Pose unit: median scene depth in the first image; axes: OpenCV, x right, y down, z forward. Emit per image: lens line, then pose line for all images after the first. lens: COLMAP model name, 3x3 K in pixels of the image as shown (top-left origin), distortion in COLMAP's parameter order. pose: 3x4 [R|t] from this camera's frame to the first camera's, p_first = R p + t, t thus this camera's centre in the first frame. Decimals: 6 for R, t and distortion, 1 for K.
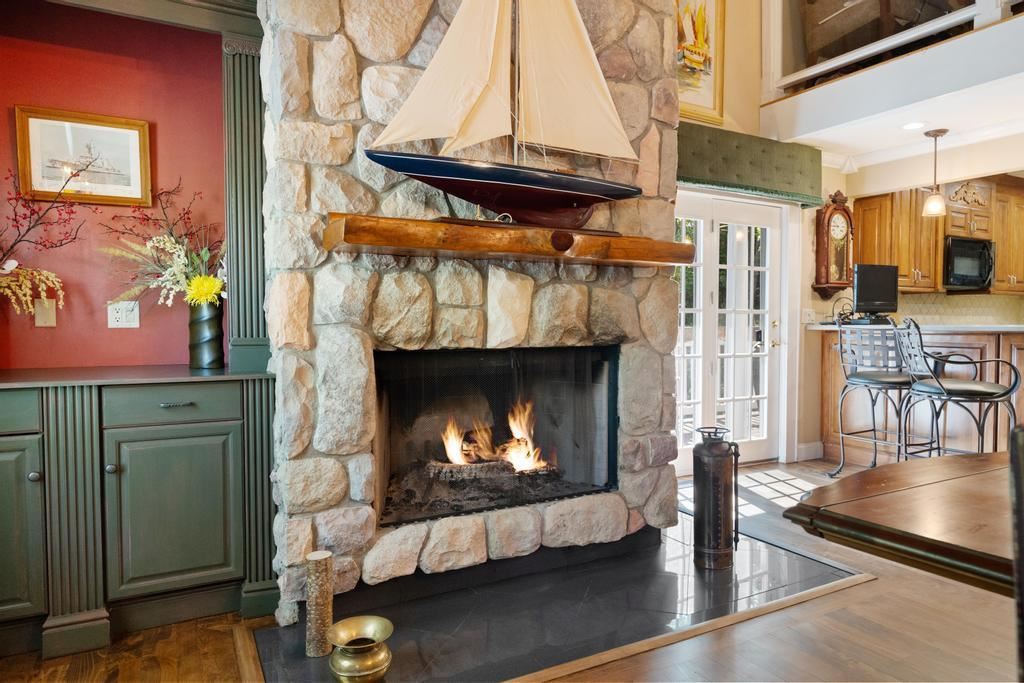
lens RADIAL K [[638.7, 0, 510.3], [0, 638.7, 344.0], [0, 0, 1]] dist [-0.003124, 0.001335]
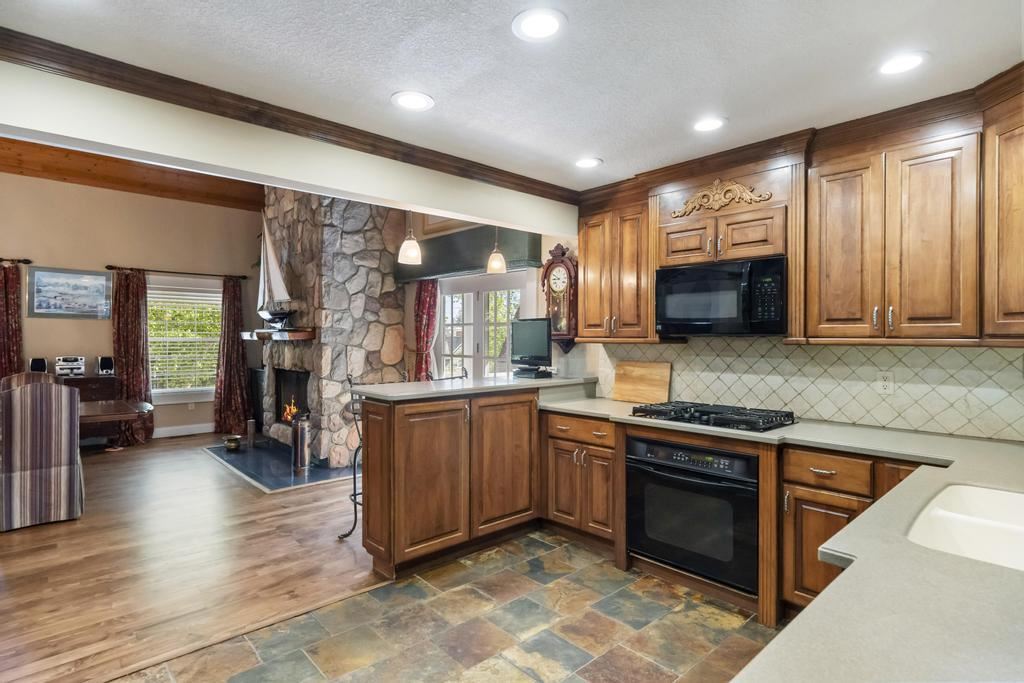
lens RADIAL K [[528.4, 0, 510.6], [0, 528.4, 337.8], [0, 0, 1]] dist [-0.003005, 0.001381]
pose [[0.244900, 0.005971, -0.969530, 2.340919], [-0.033152, 0.999448, -0.002219, -0.152537], [0.968981, 0.032685, 0.244963, 1.285820]]
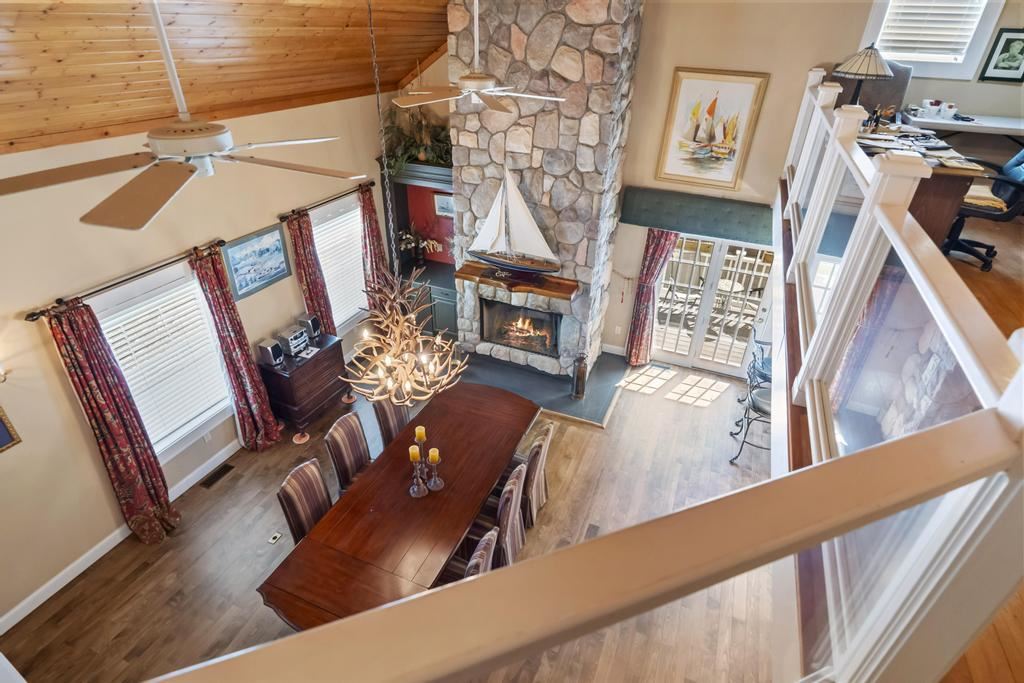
lens RADIAL K [[528.4, 0, 510.8], [0, 528.4, 342.9], [0, 0, 1]] dist [-0.003005, 0.001381]
pose [[0.623893, 0.421462, -0.658124, 1.622651], [-0.045821, 0.860398, 0.507559, -1.064672], [0.780165, -0.286506, 0.556108, -0.470162]]
